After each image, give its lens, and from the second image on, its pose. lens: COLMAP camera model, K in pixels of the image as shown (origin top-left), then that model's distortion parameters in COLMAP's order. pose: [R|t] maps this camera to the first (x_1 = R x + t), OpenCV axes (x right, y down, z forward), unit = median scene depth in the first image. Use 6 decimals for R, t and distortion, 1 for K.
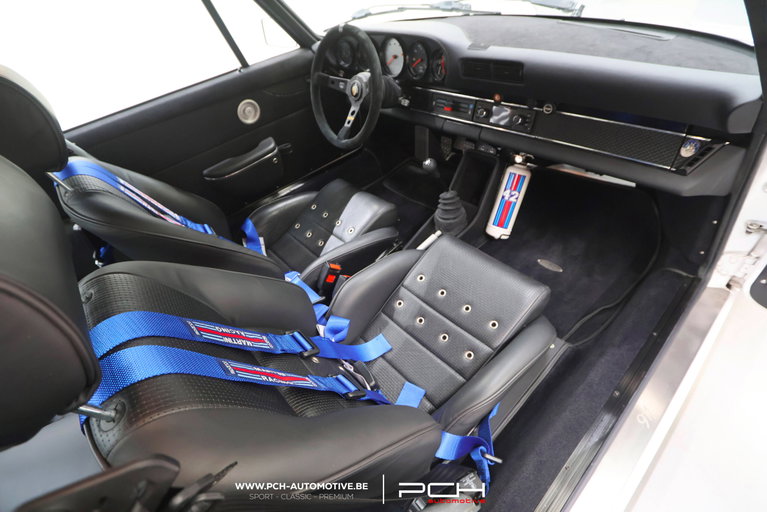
lens RADIAL K [[351.6, 0, 380.0], [0, 351.6, 262.1], [0, 0, 1]] dist [-0.013069, -0.000785]
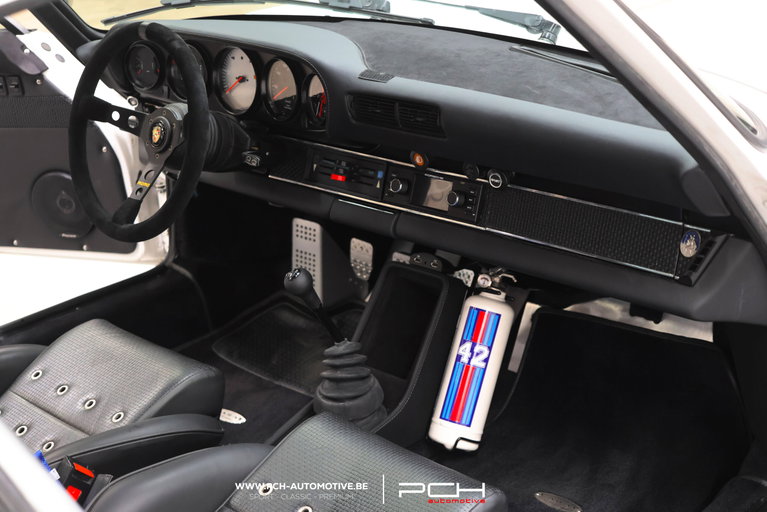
lens RADIAL K [[1295.2, 0, 385.6], [0, 1295.2, 258.5], [0, 0, 1]] dist [-0.133306, 0.000000]
pose [[0.993457, 0.052182, 0.101586, 0.076465], [-0.010683, 0.928071, -0.372251, 0.357099], [-0.113704, 0.368730, 0.922556, -0.670538]]
